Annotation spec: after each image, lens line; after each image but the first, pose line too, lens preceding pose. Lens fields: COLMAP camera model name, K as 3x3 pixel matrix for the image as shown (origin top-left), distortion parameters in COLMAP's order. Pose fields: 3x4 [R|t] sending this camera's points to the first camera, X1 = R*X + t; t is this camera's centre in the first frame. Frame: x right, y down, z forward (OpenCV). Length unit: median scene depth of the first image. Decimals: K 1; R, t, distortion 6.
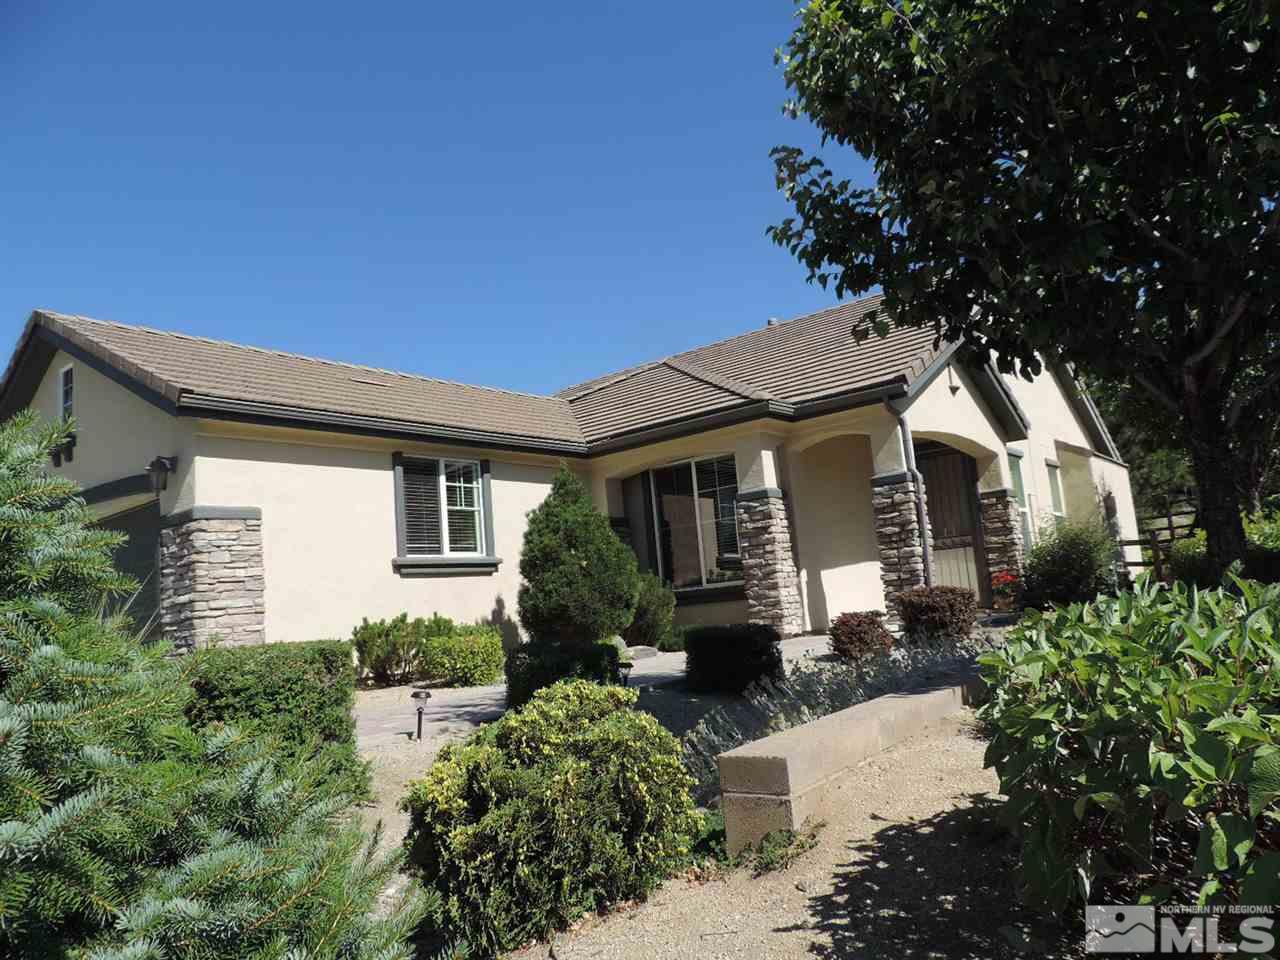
lens RADIAL K [[904.2, 0, 640.8], [0, 904.2, 478.4], [0, 0, 1]] dist [-0.025258, 0.004065]
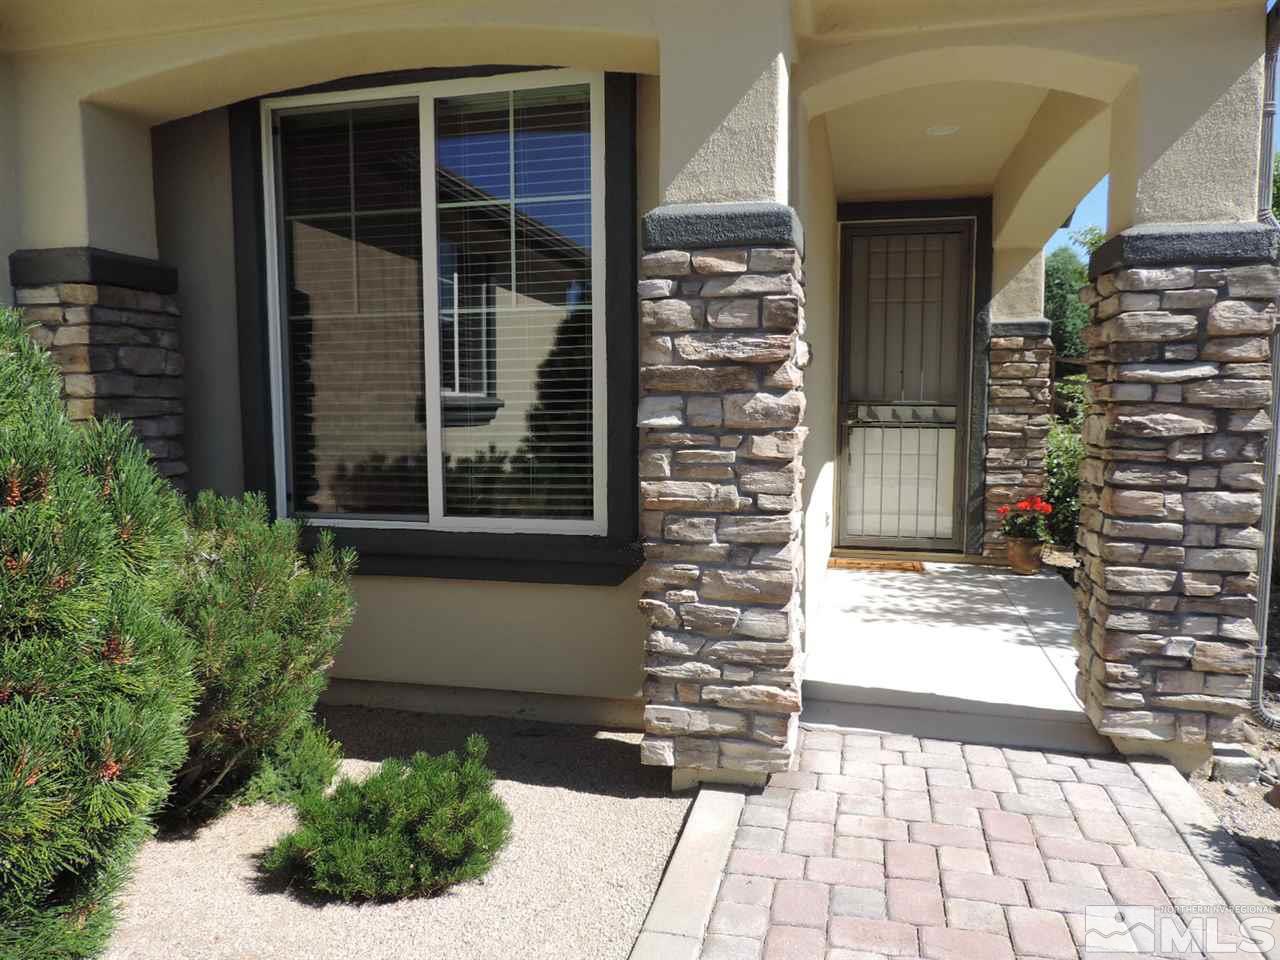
lens RADIAL K [[904.2, 0, 645.4], [0, 904.2, 478.9], [0, 0, 1]] dist [-0.025258, 0.004065]
pose [[0.900073, 0.046663, 0.433233, 0.001461], [-0.138998, 0.973054, 0.183972, 0.043515], [-0.412974, -0.225807, 0.882306, 0.785130]]
